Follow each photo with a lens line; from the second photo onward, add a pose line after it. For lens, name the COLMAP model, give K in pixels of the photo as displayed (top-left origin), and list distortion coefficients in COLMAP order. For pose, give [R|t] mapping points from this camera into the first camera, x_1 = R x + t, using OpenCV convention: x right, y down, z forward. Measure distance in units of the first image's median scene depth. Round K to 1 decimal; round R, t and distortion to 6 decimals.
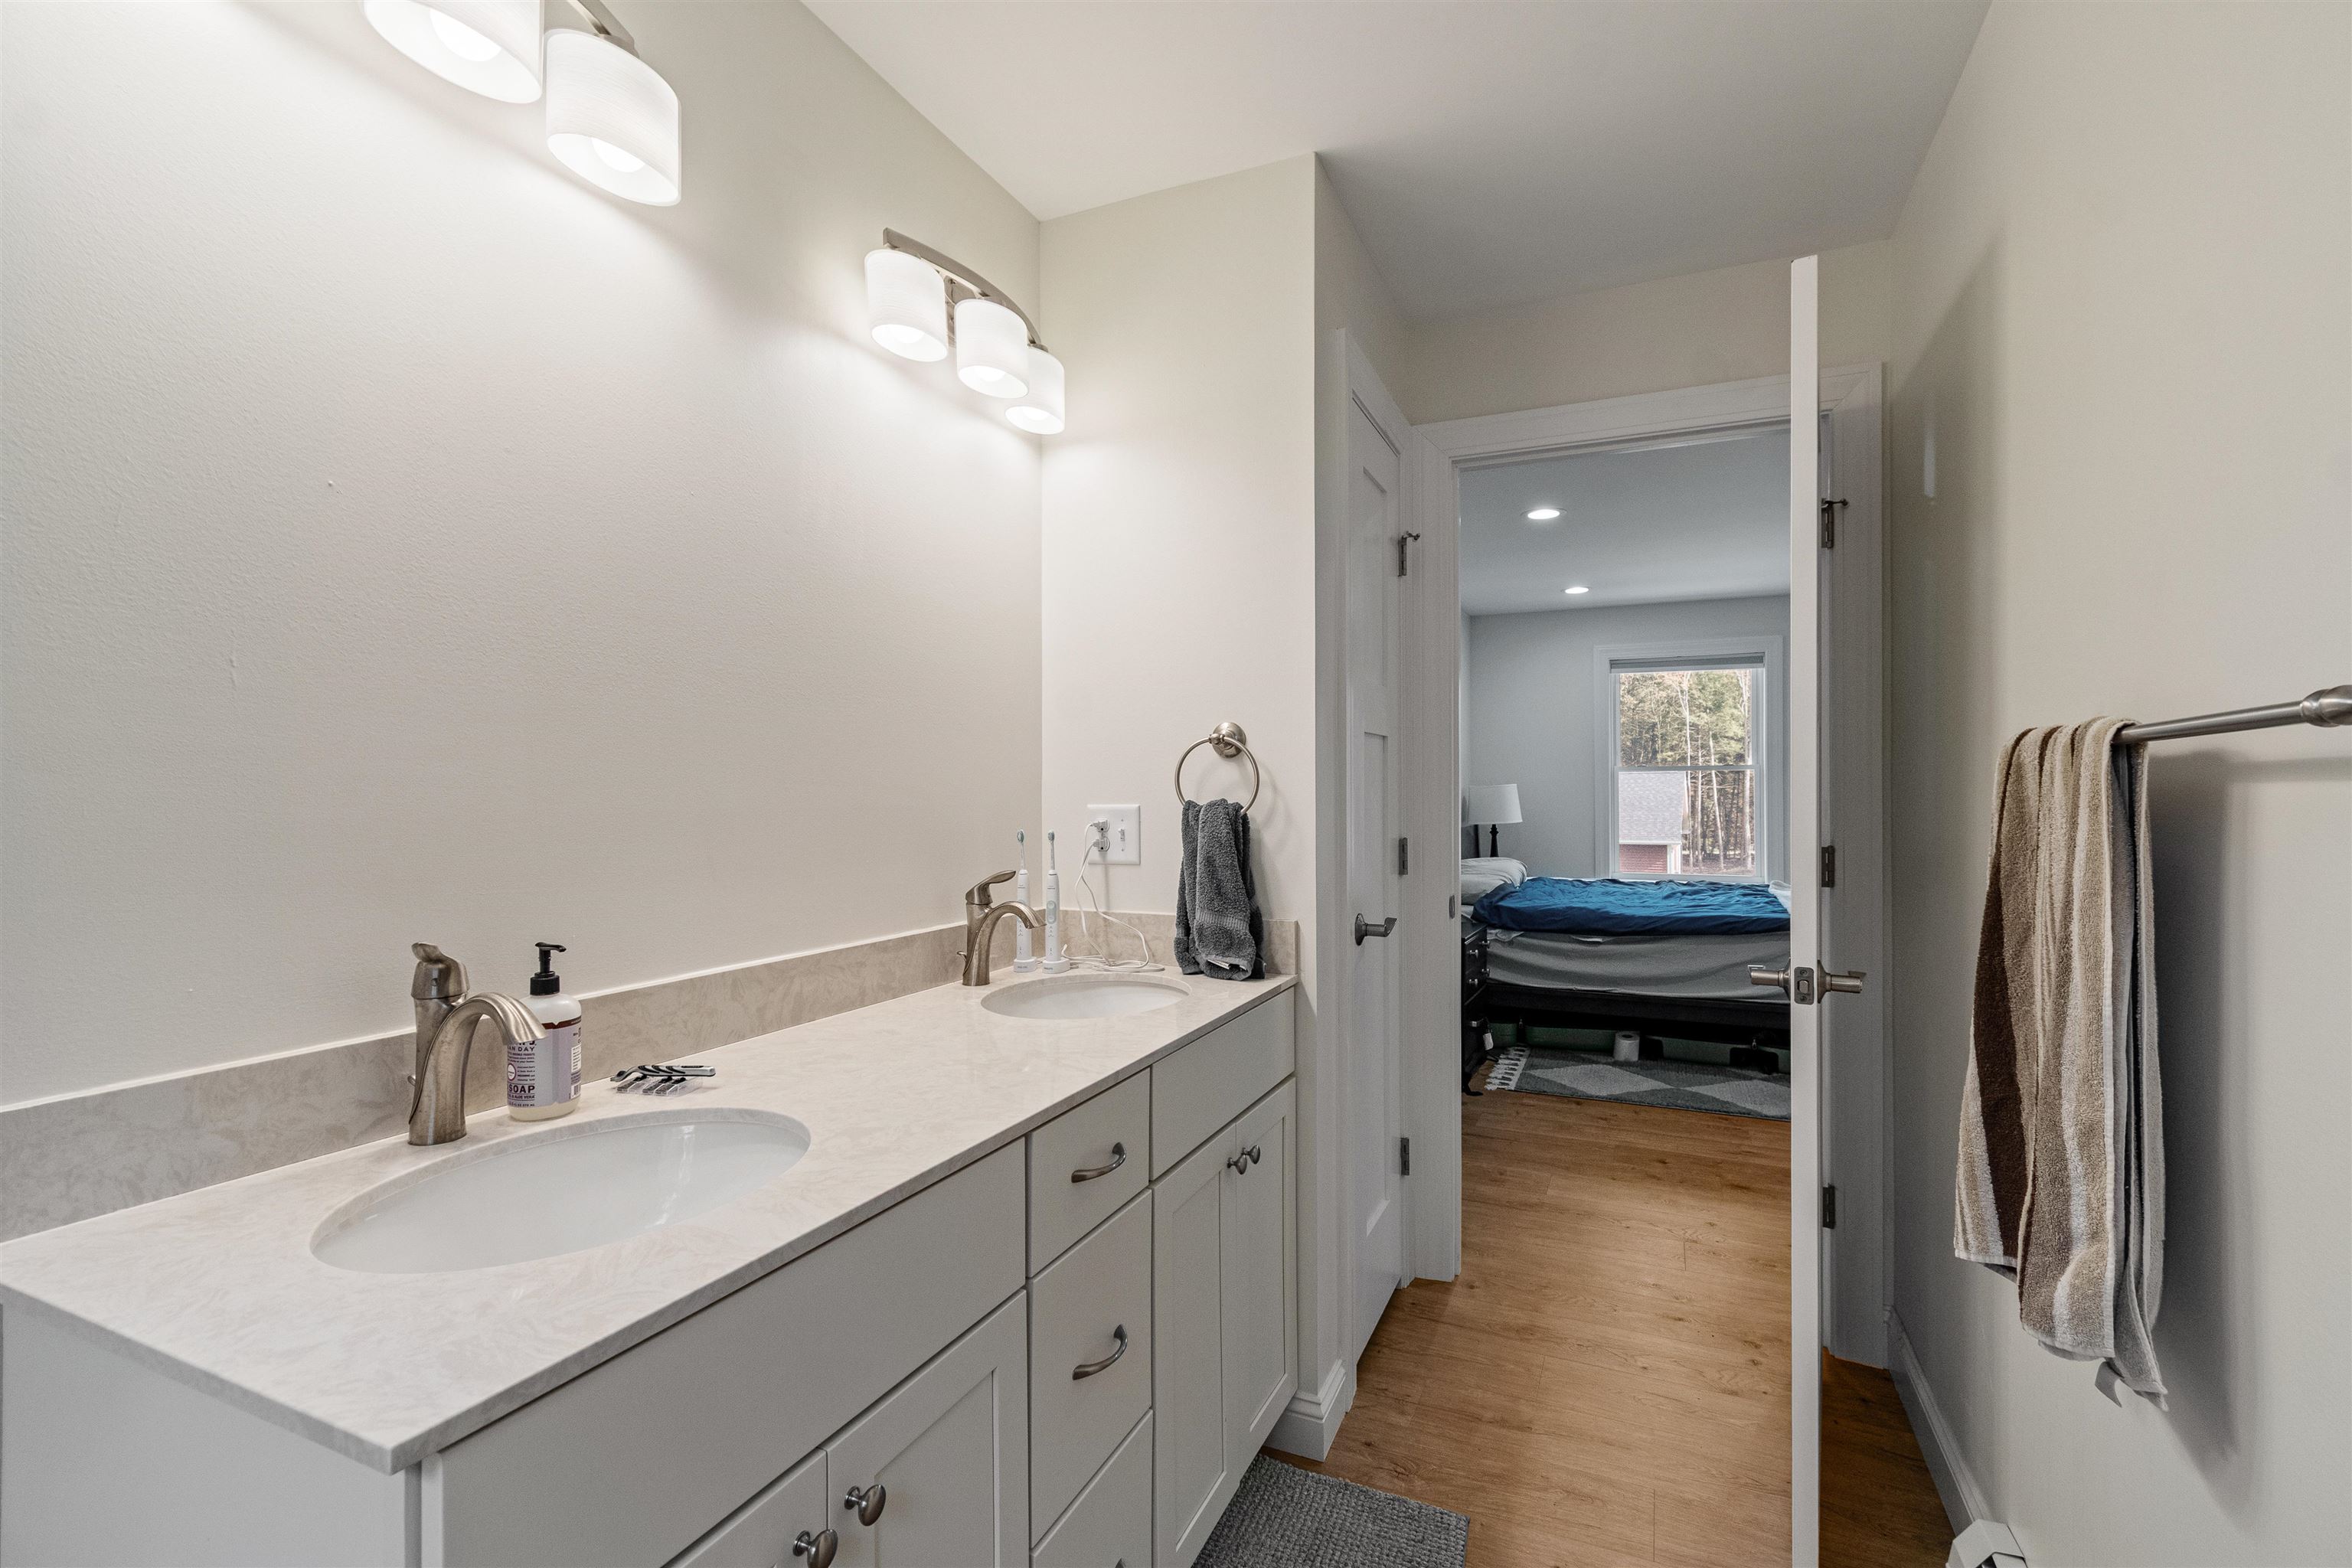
lens RADIAL K [[1047.7, 0, 1201.4], [0, 1047.7, 787.5], [0, 0, 1]] dist [0.001972, -0.000021]
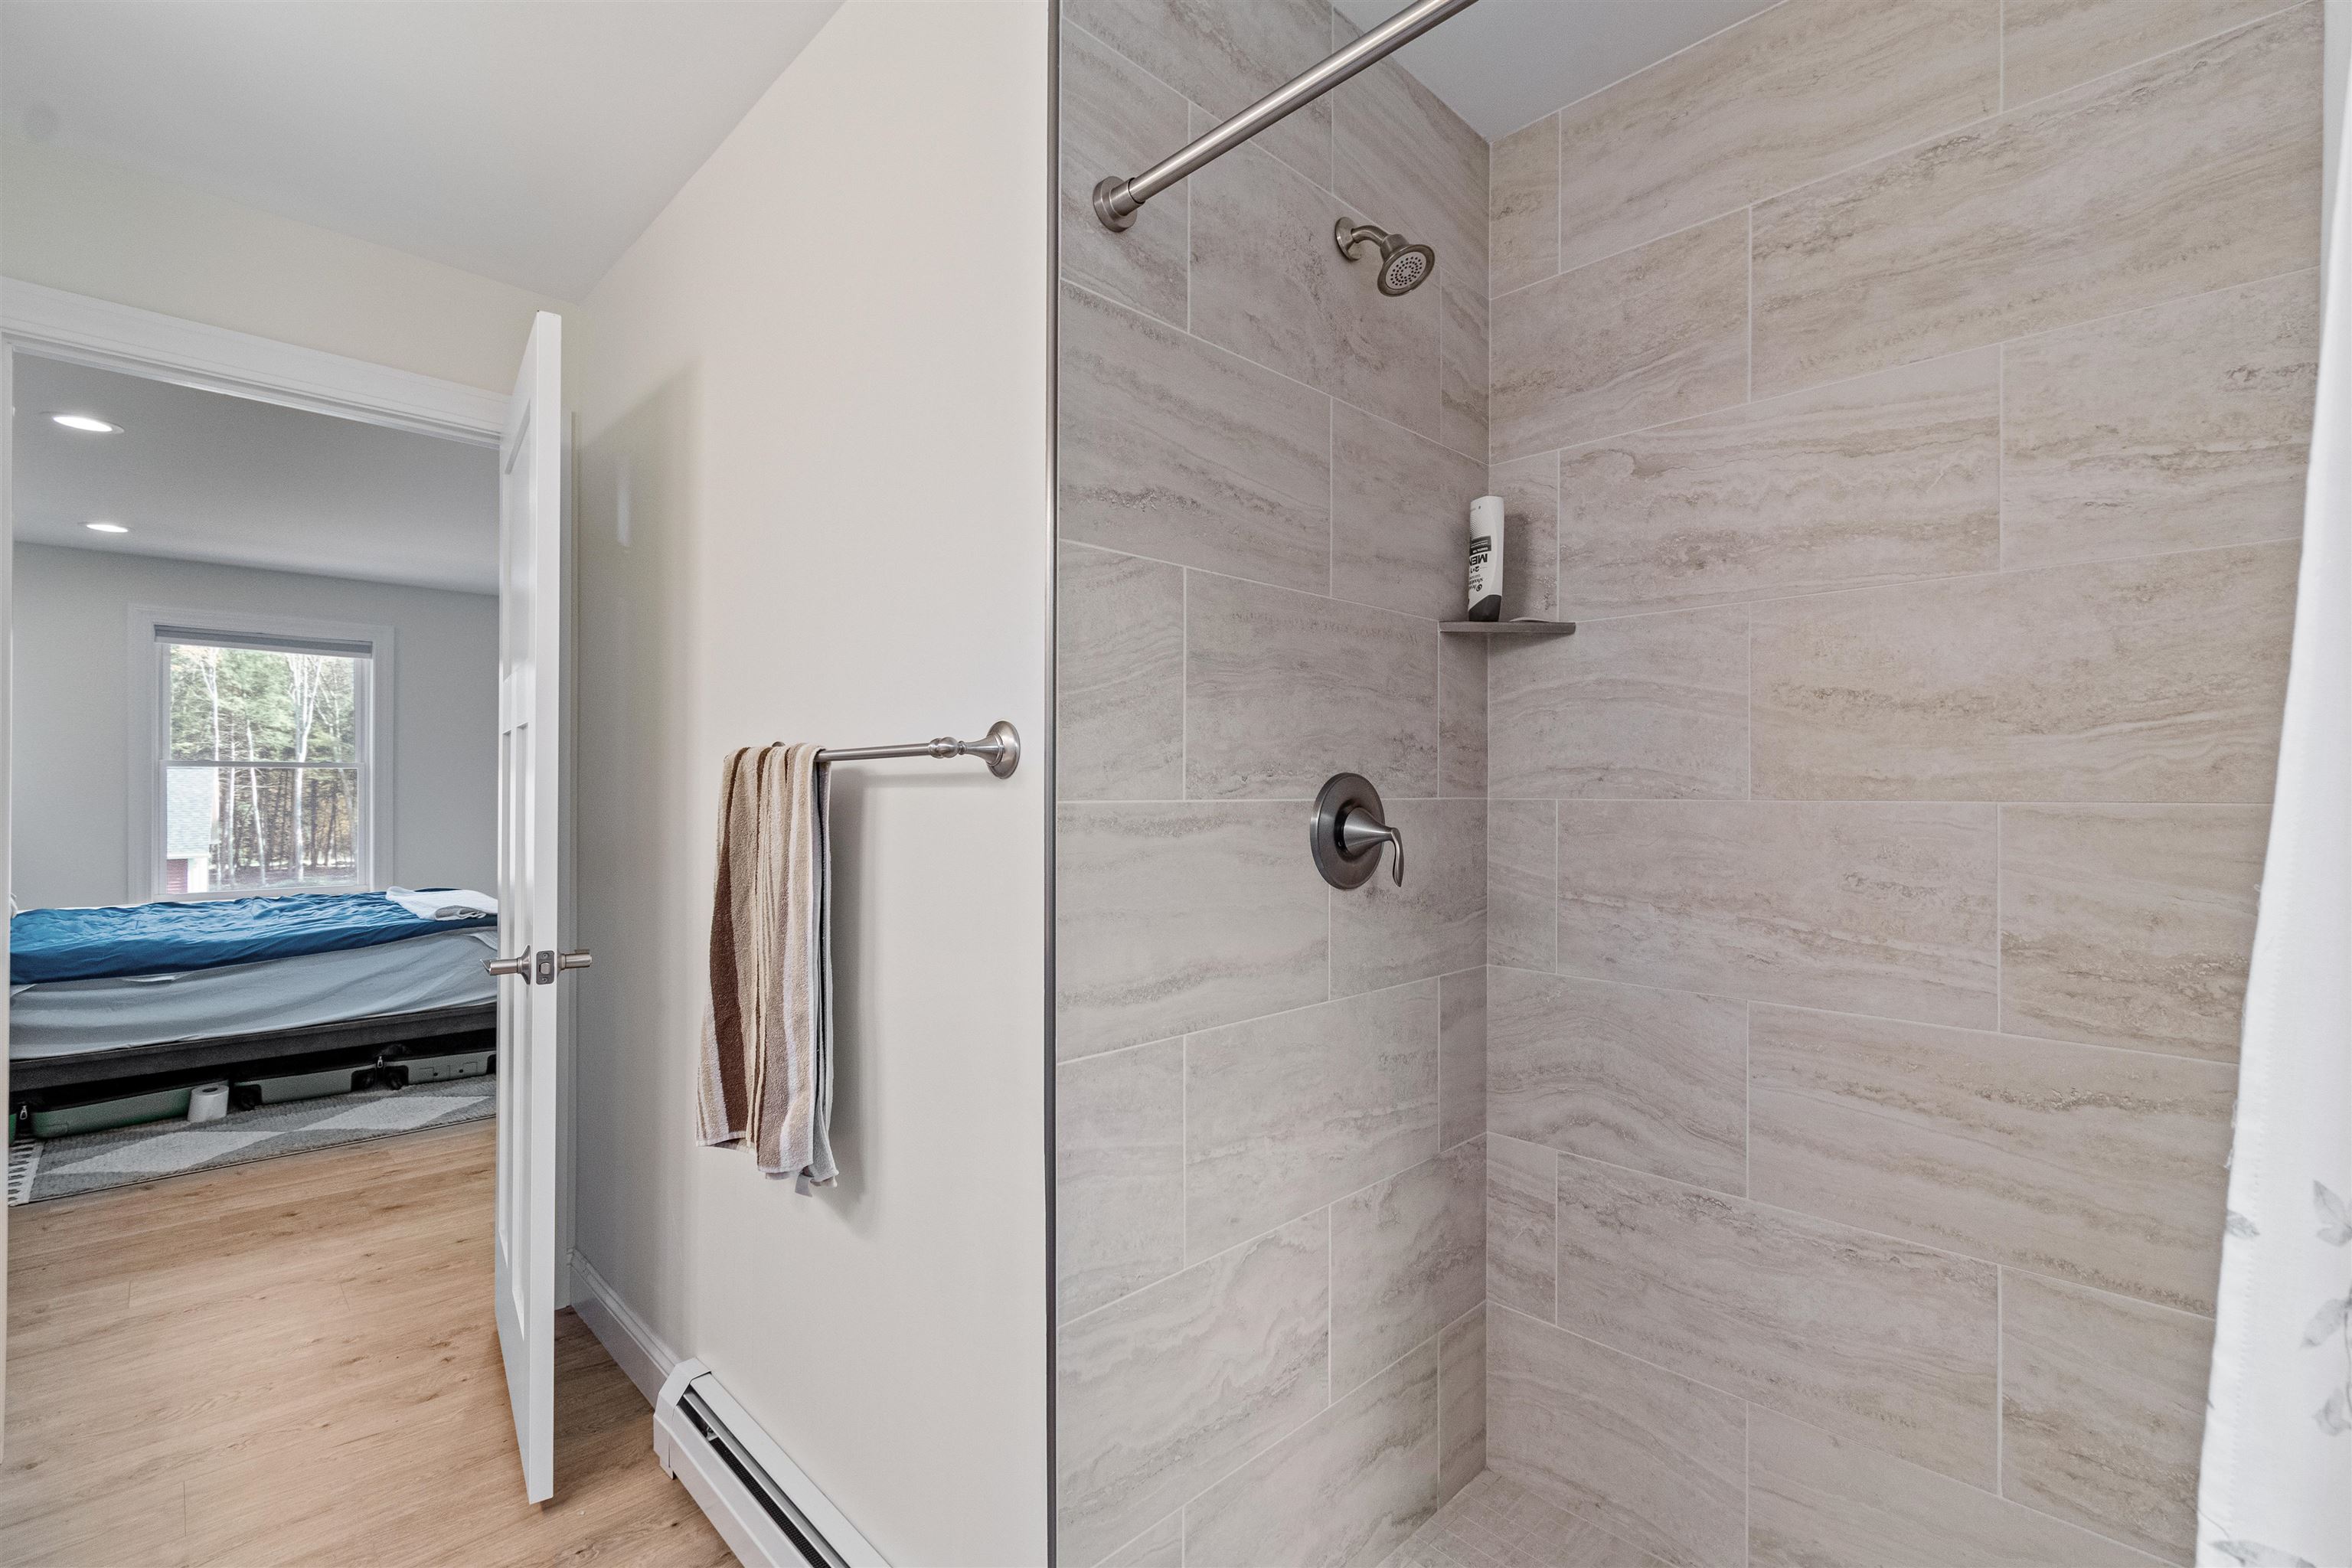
lens RADIAL K [[1047.7, 0, 1201.4], [0, 1047.7, 787.5], [0, 0, 1]] dist [0.001972, -0.000021]
pose [[0.351175, 0.005172, 0.936295, -0.107483], [-0.004593, 0.999982, -0.003801, -0.000221], [-0.936299, -0.002965, 0.351193, -0.018988]]
